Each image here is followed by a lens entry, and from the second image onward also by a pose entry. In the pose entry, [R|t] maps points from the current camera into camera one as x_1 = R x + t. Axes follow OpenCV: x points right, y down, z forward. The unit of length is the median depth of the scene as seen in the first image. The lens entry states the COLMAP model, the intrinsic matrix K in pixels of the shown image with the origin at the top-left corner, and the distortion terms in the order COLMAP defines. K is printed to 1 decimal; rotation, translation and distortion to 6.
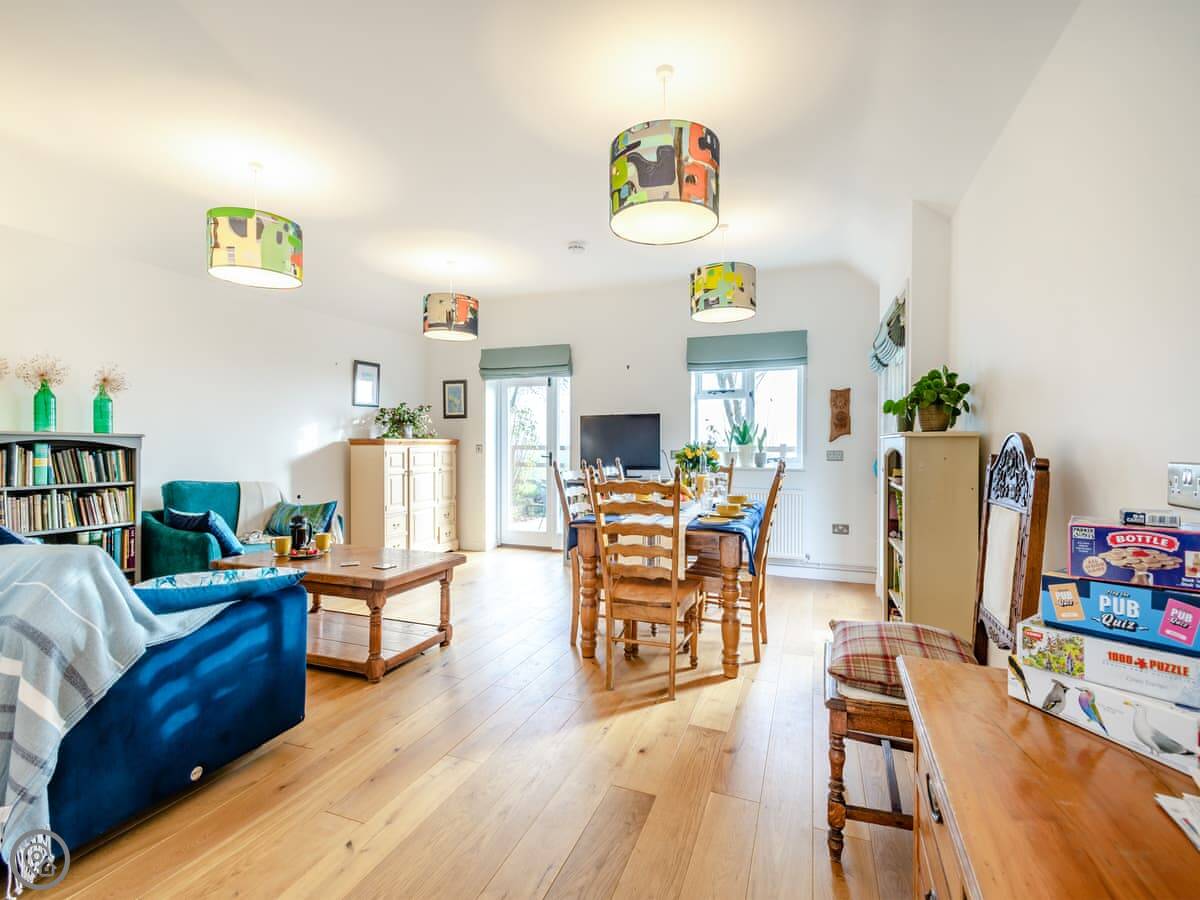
lens RADIAL K [[579.9, 0, 600.0], [0, 579.9, 450.0], [0, 0, 1]] dist [0.004364, 0.000061]
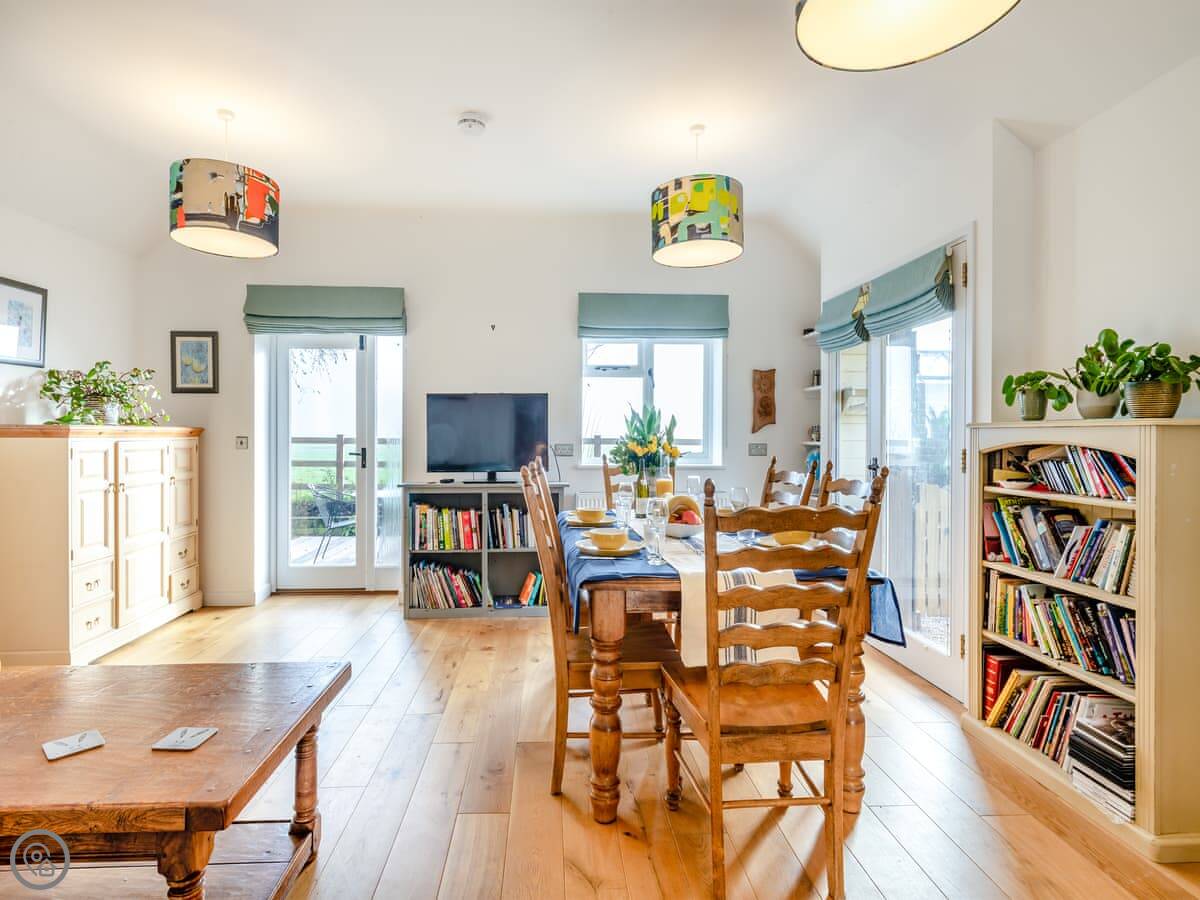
lens RADIAL K [[621.9, 0, 598.7], [0, 621.9, 439.2], [0, 0, 1]] dist [-0.002505, -0.000732]
pose [[0.909735, -0.001974, 0.415186, -0.169521], [0.003403, 0.999991, -0.002702, -0.003569], [-0.415176, 0.003871, 0.909733, 0.286299]]
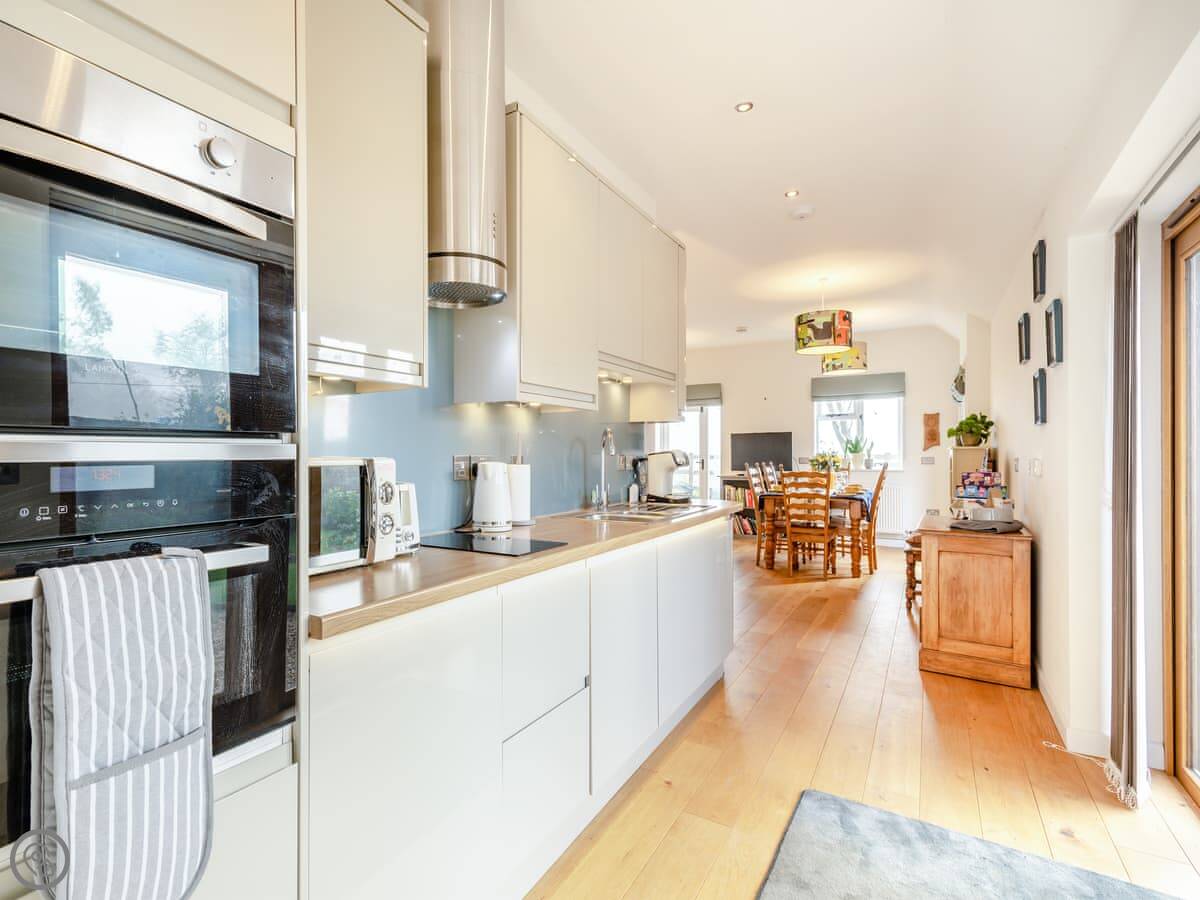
lens RADIAL K [[609.0, 0, 522.1], [0, 609.0, 453.6], [0, 0, 1]] dist [-0.000414, -0.000176]
pose [[0.972333, -0.005124, -0.233543, -0.206437], [0.002858, 0.999946, -0.010037, 0.004583], [0.233581, 0.009091, 0.972295, -0.663859]]
